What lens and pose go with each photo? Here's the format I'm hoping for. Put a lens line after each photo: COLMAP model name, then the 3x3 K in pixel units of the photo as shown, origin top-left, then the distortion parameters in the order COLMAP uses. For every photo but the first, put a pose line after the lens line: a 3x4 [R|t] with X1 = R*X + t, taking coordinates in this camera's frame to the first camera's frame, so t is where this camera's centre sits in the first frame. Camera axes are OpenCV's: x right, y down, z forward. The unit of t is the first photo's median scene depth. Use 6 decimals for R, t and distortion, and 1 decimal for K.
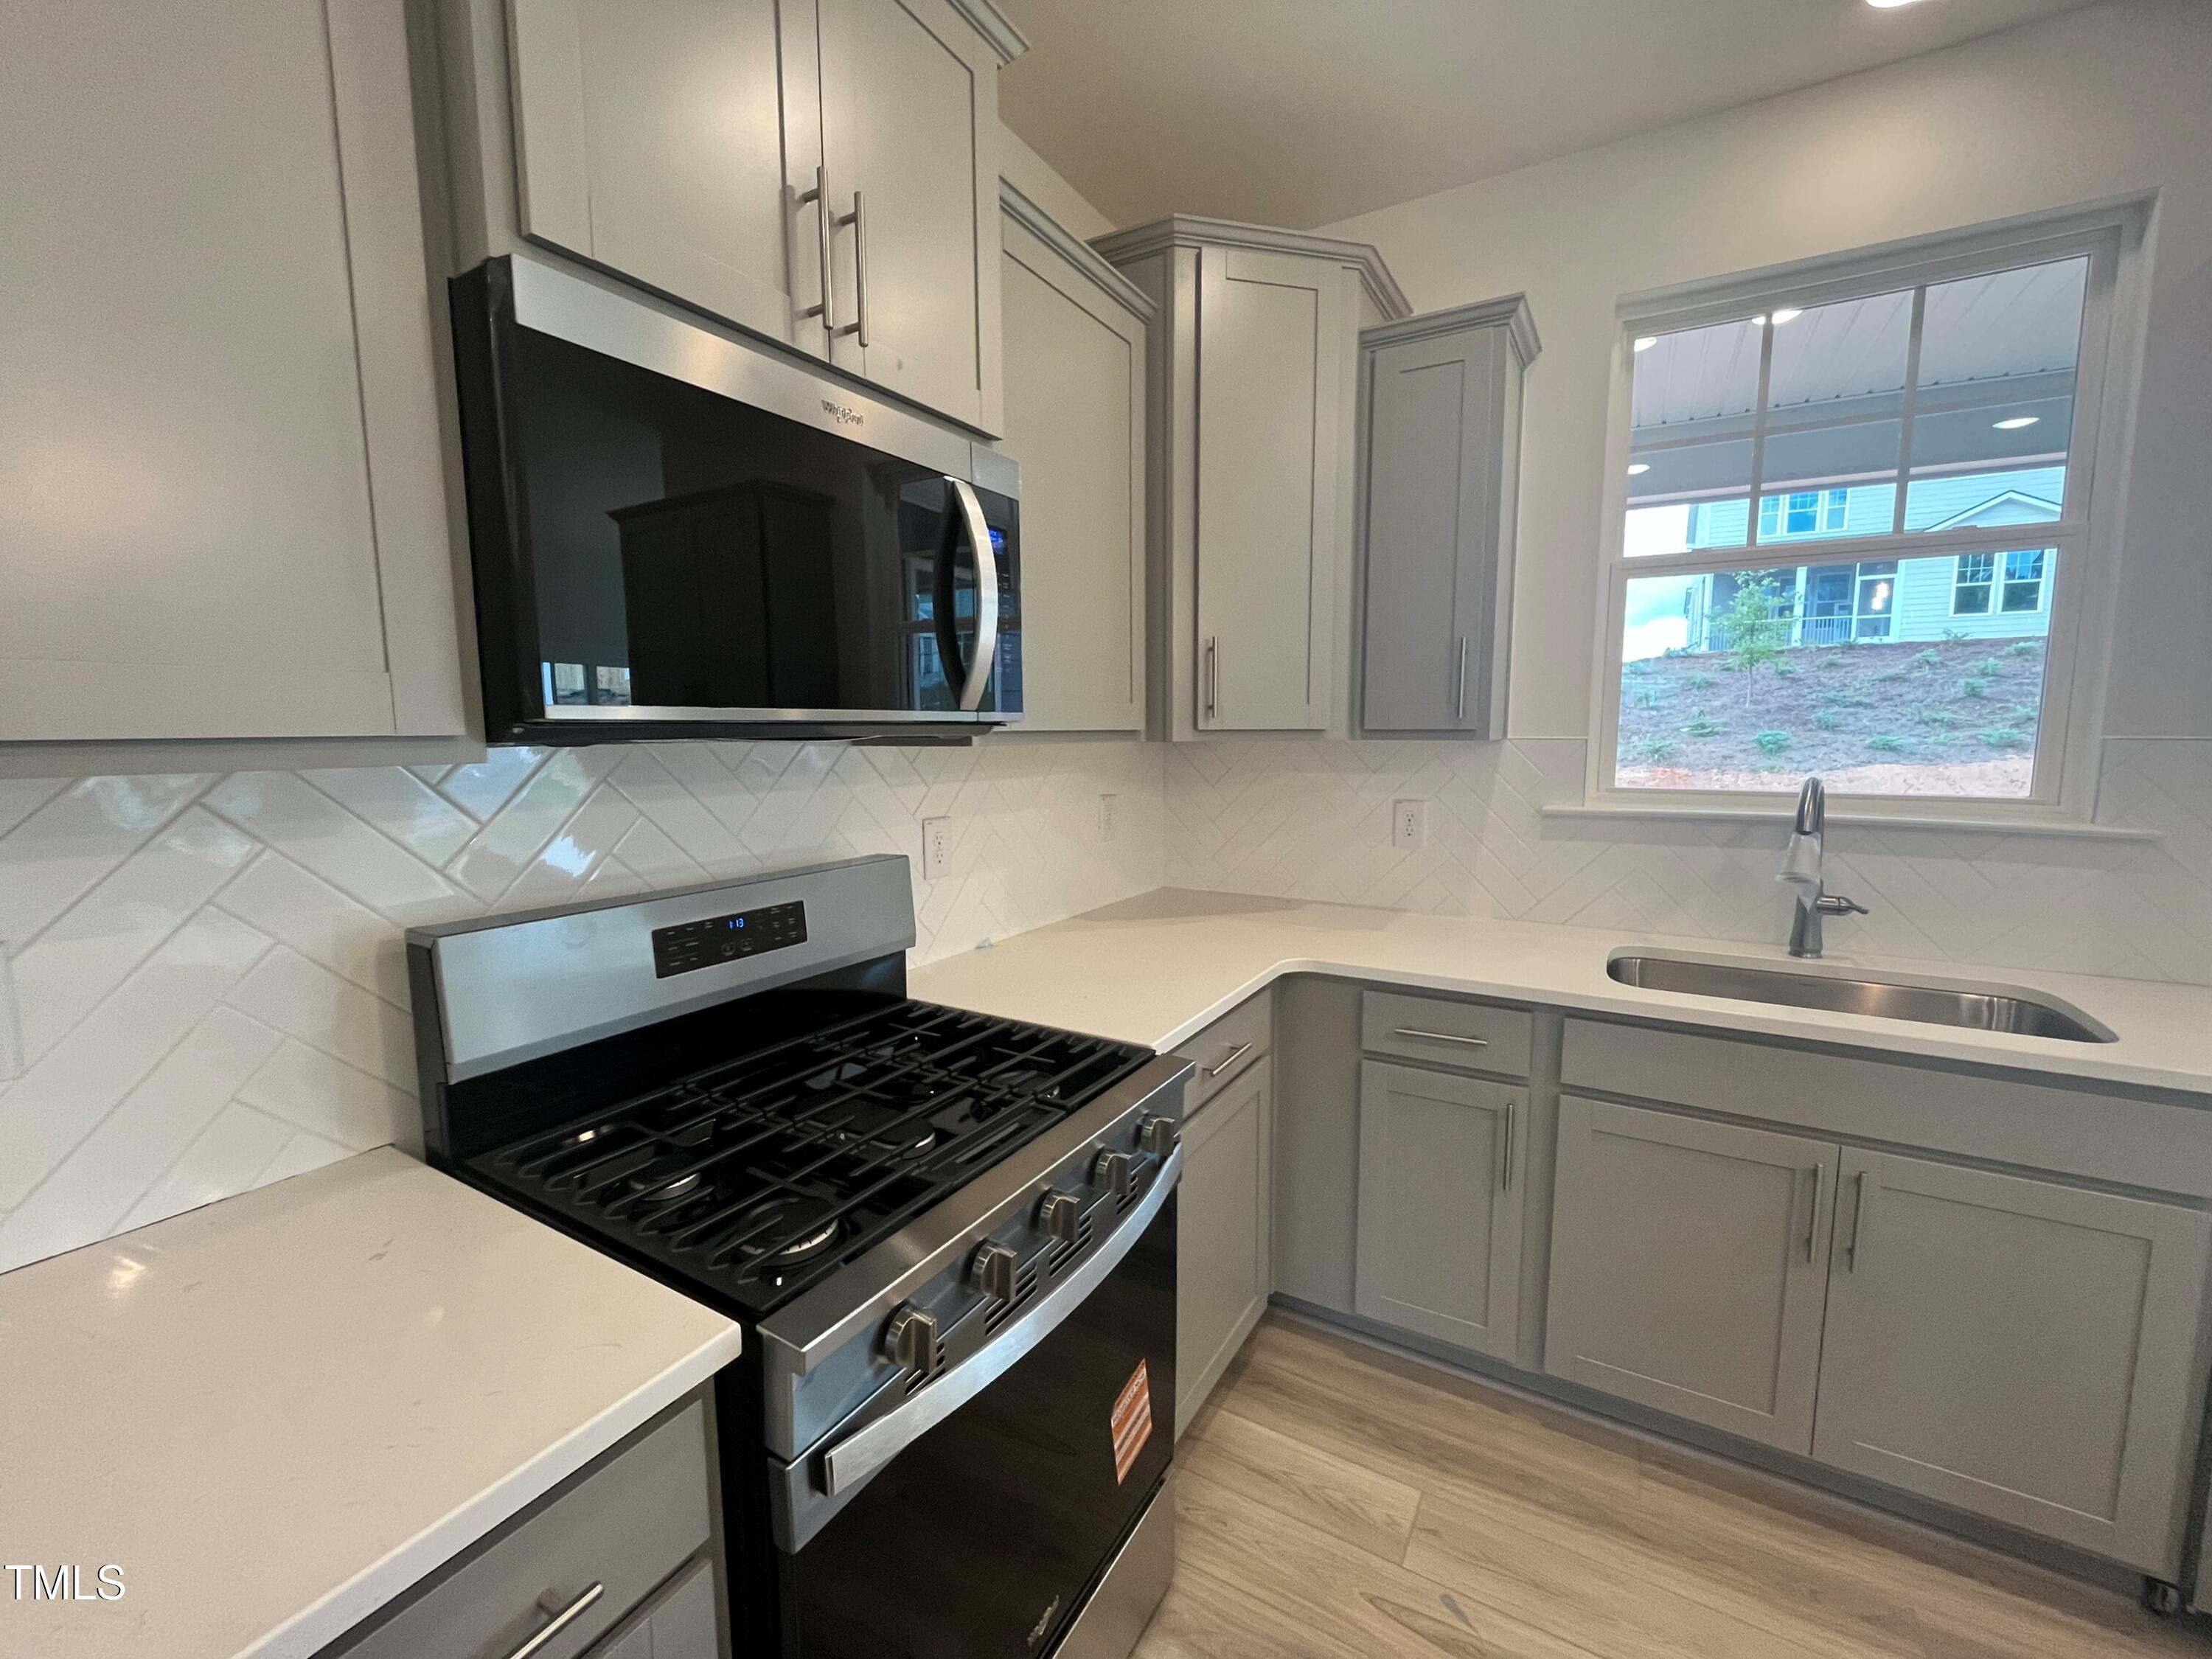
lens RADIAL K [[901.3, 0, 1109.8], [0, 901.3, 832.3], [0, 0, 1]] dist [-0.002759, 0.000254]
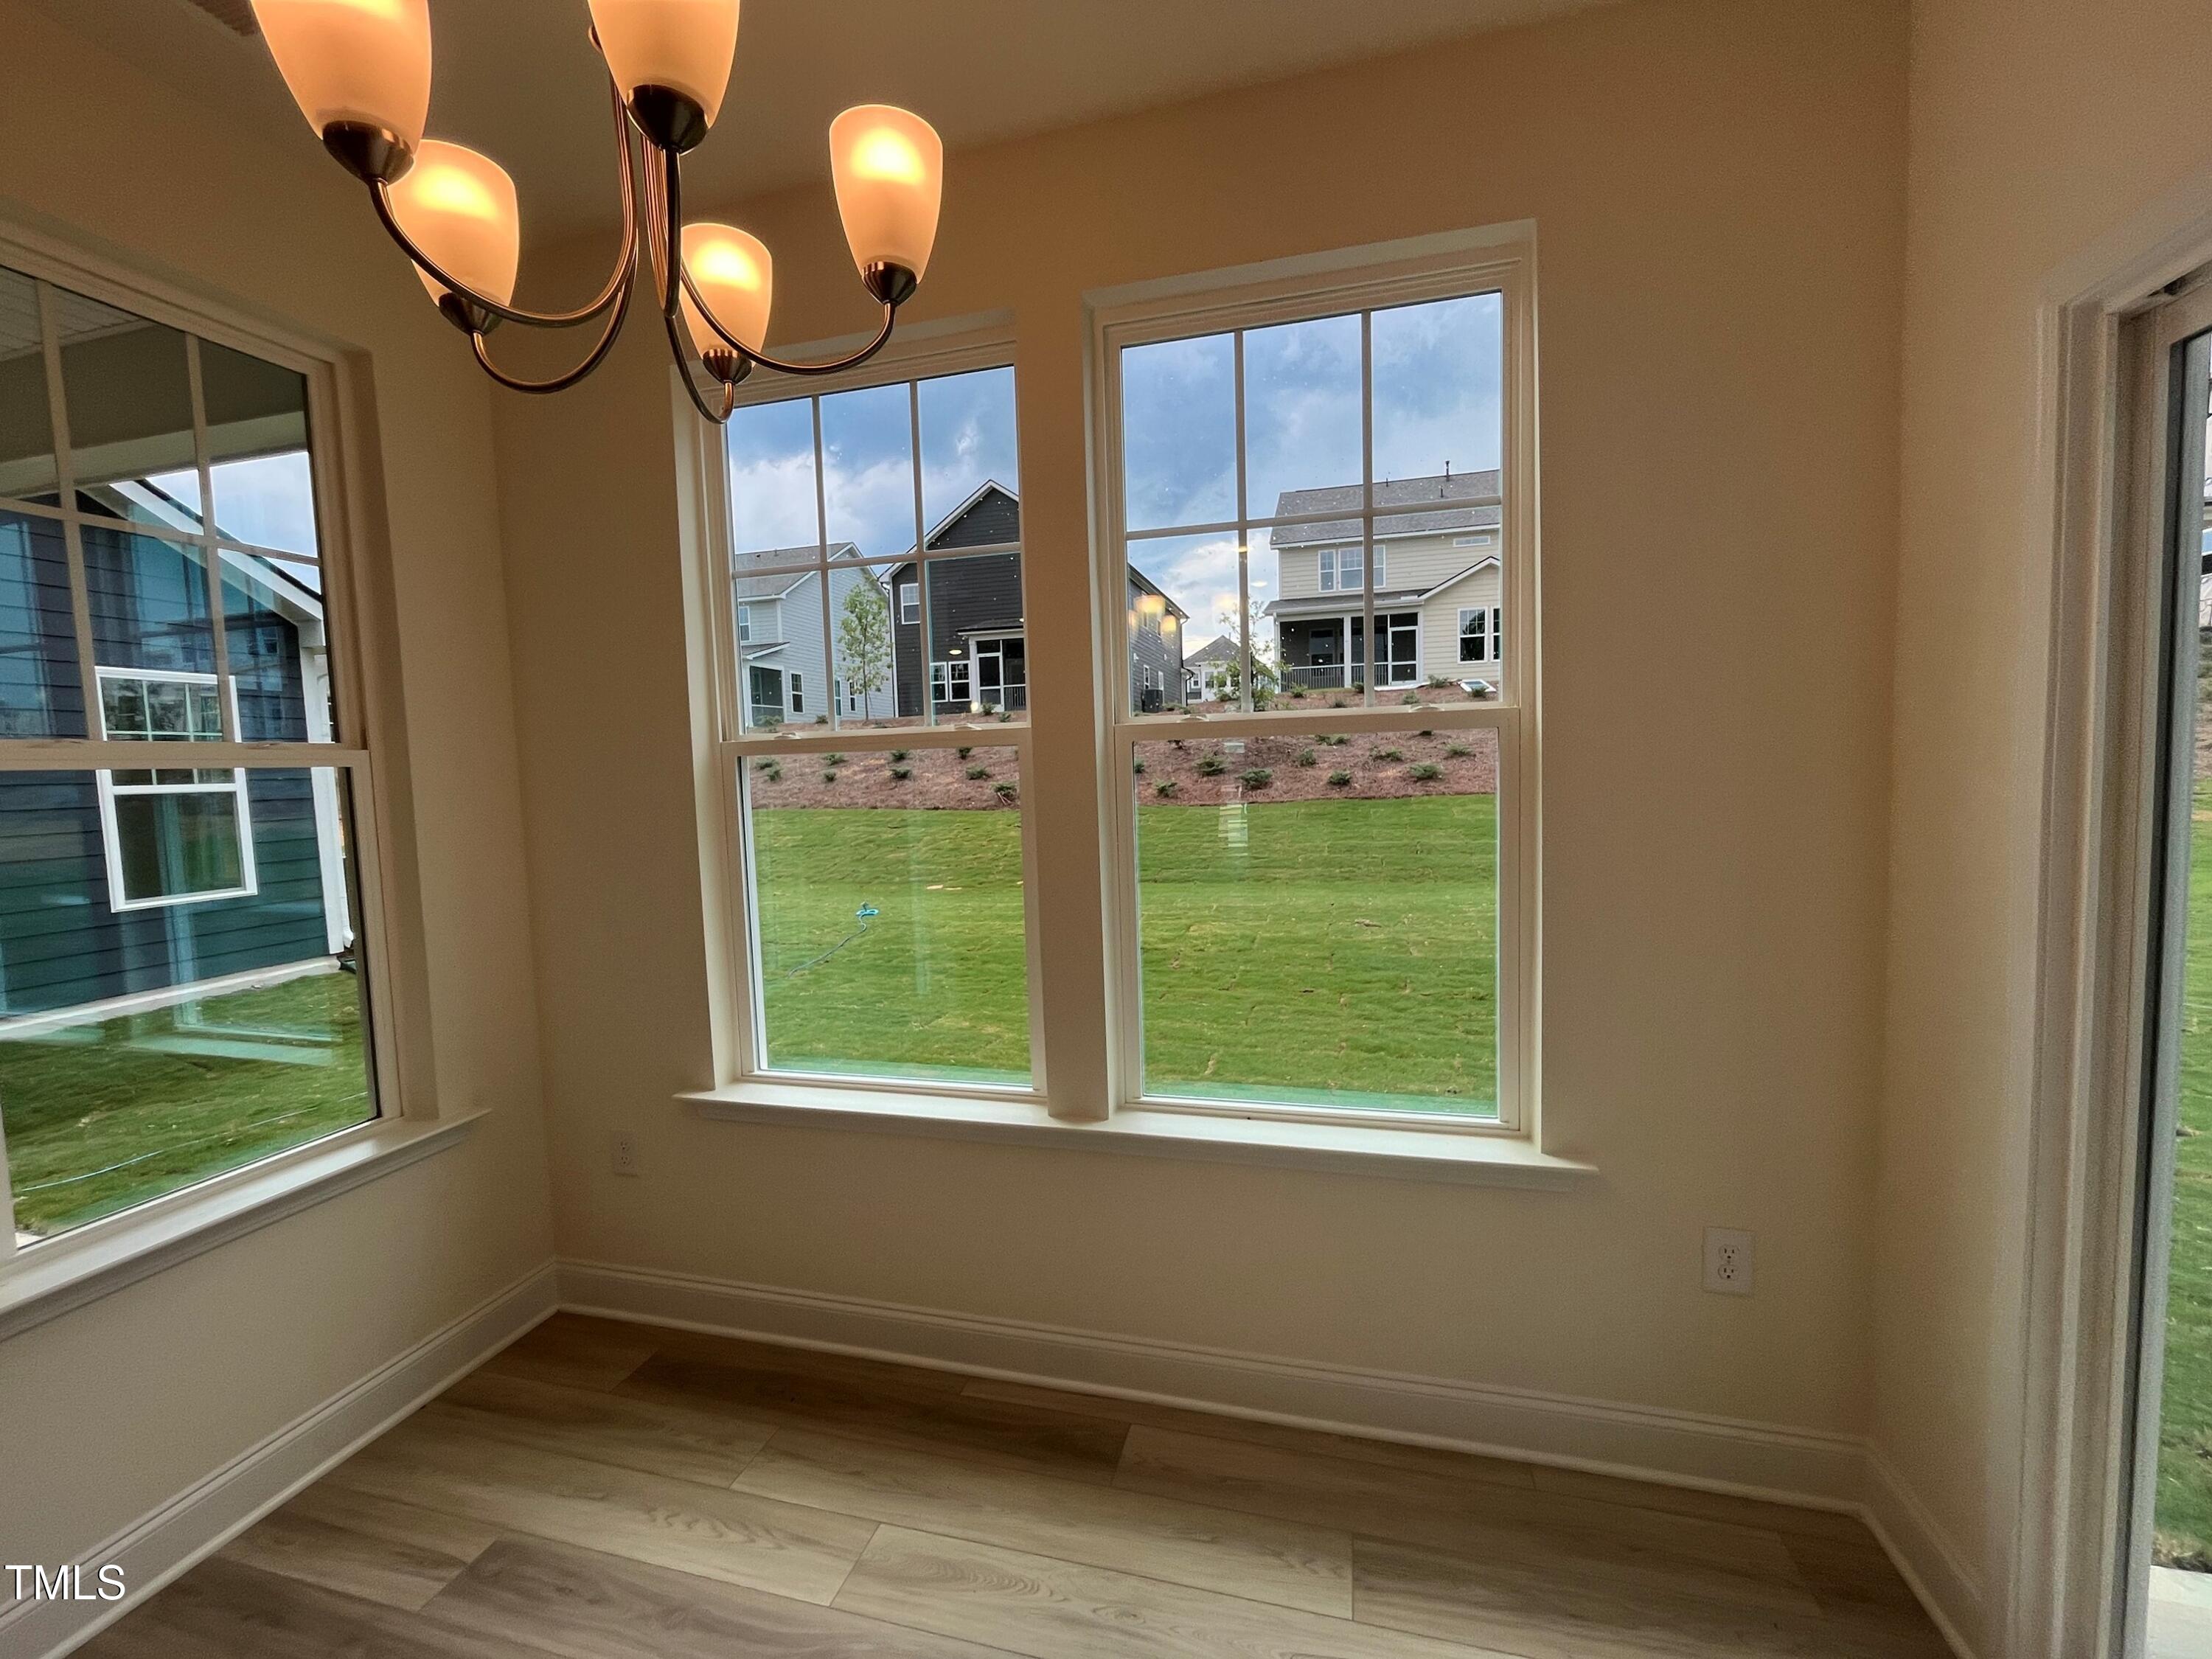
lens RADIAL K [[901.3, 0, 1112.9], [0, 901.3, 837.1], [0, 0, 1]] dist [-0.002759, 0.000254]
pose [[0.962203, -0.044856, 0.268614, 2.618818], [0.056062, 0.997842, -0.034189, -0.050149], [-0.266500, 0.047956, 0.962641, 0.277968]]
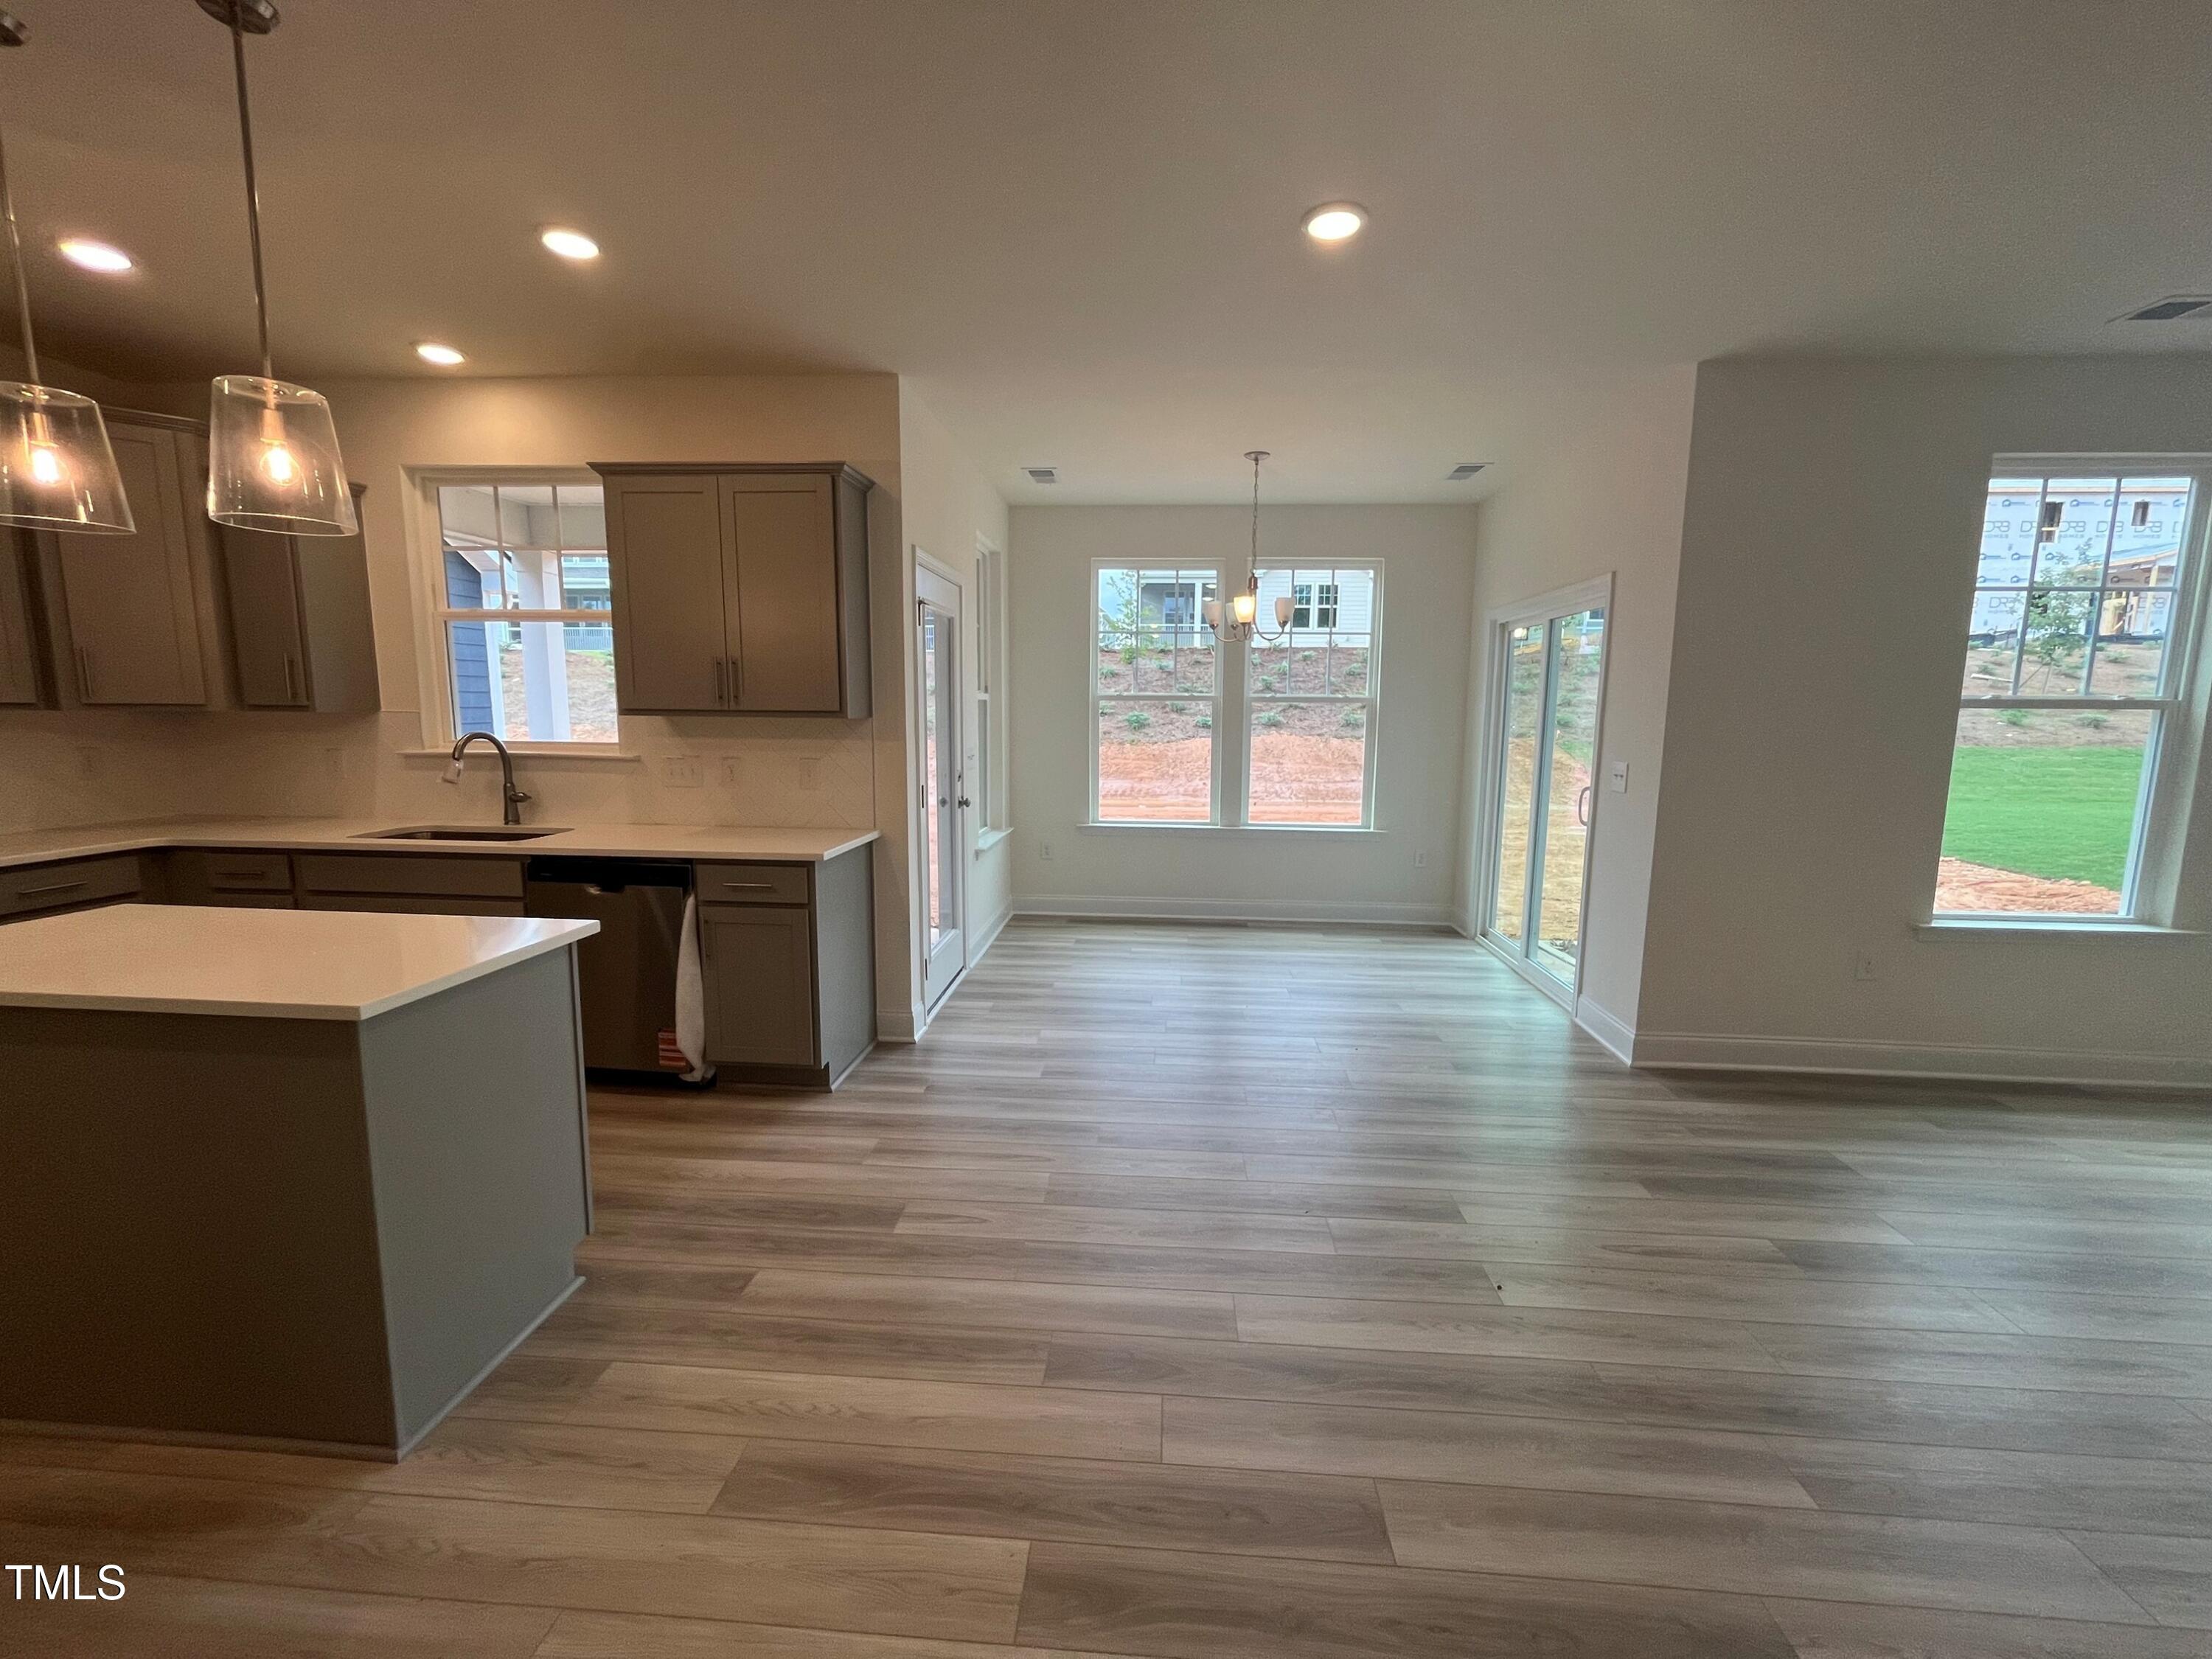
lens RADIAL K [[901.3, 0, 1110.0], [0, 901.3, 835.3], [0, 0, 1]] dist [-0.002759, 0.000254]
pose [[0.894349, -0.048571, 0.444725, 1.063409], [0.036064, 0.998681, 0.036548, 0.137059], [-0.445914, -0.016648, 0.894921, -1.329451]]
